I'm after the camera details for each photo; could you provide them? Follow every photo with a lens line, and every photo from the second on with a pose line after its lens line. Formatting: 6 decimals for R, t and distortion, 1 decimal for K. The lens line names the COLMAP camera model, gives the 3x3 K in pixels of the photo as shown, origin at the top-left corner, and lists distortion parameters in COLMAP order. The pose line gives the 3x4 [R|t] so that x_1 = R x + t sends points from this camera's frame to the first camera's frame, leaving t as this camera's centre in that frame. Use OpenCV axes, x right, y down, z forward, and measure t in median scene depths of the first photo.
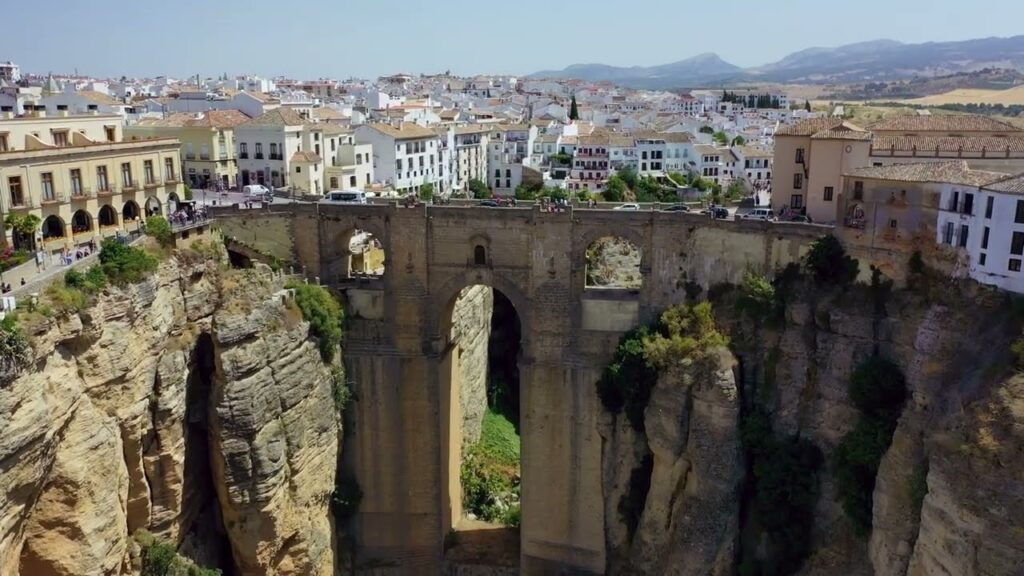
lens RADIAL K [[824.5, 0, 504.7], [0, 824.5, 287.4], [0, 0, 1]] dist [0.001828, -0.002486]
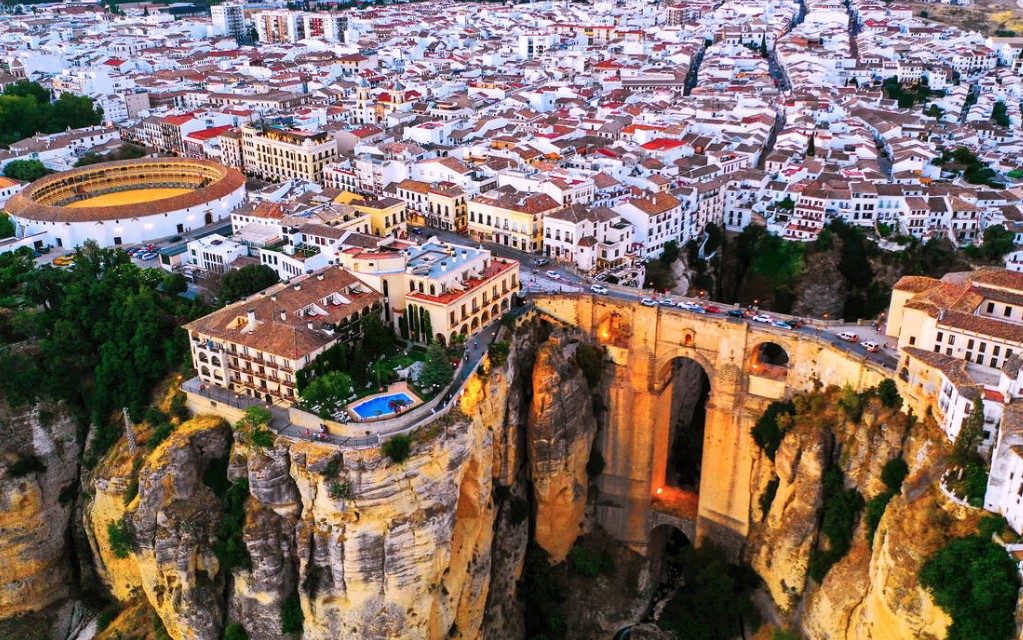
lens RADIAL K [[848.9, 0, 501.5], [0, 848.9, 321.0], [0, 0, 1]] dist [0.000461, -0.027742]
pose [[0.949209, 0.115100, -0.292839, 0.098080], [-0.062816, 0.981276, 0.182075, -0.330377], [0.308313, -0.154432, 0.938666, -0.629728]]
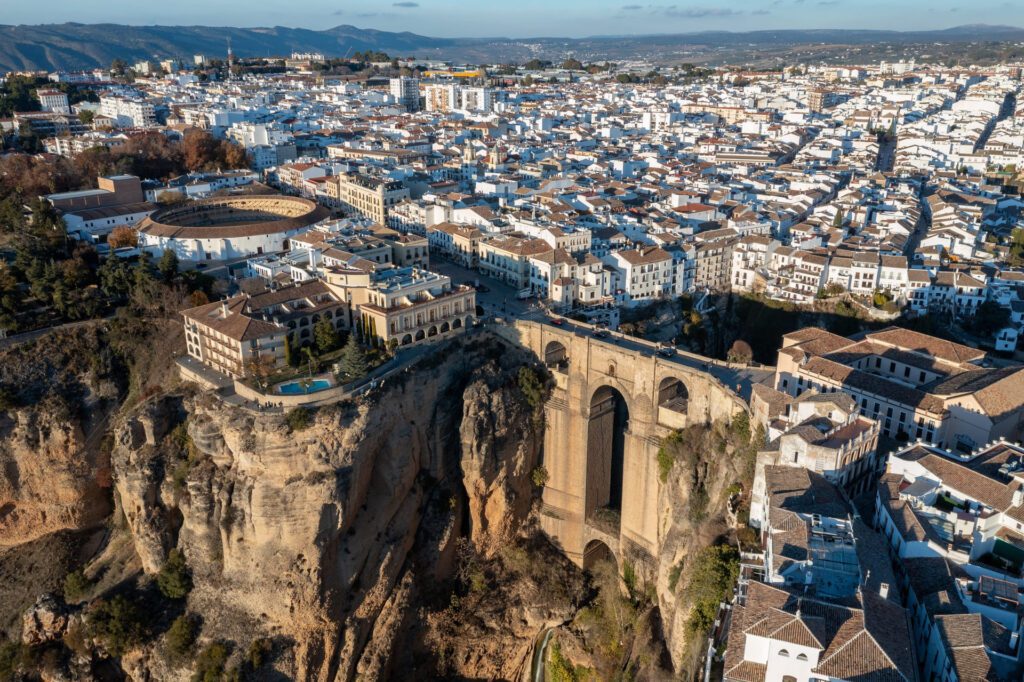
lens RADIAL K [[804.7, 0, 518.8], [0, 804.7, 342.8], [0, 0, 1]] dist [0.004429, 0.006128]
pose [[0.856370, 0.184556, -0.482254, 0.591203], [-0.125478, 0.980329, 0.152347, -0.316928], [0.500884, -0.069954, 0.862683, -0.585031]]
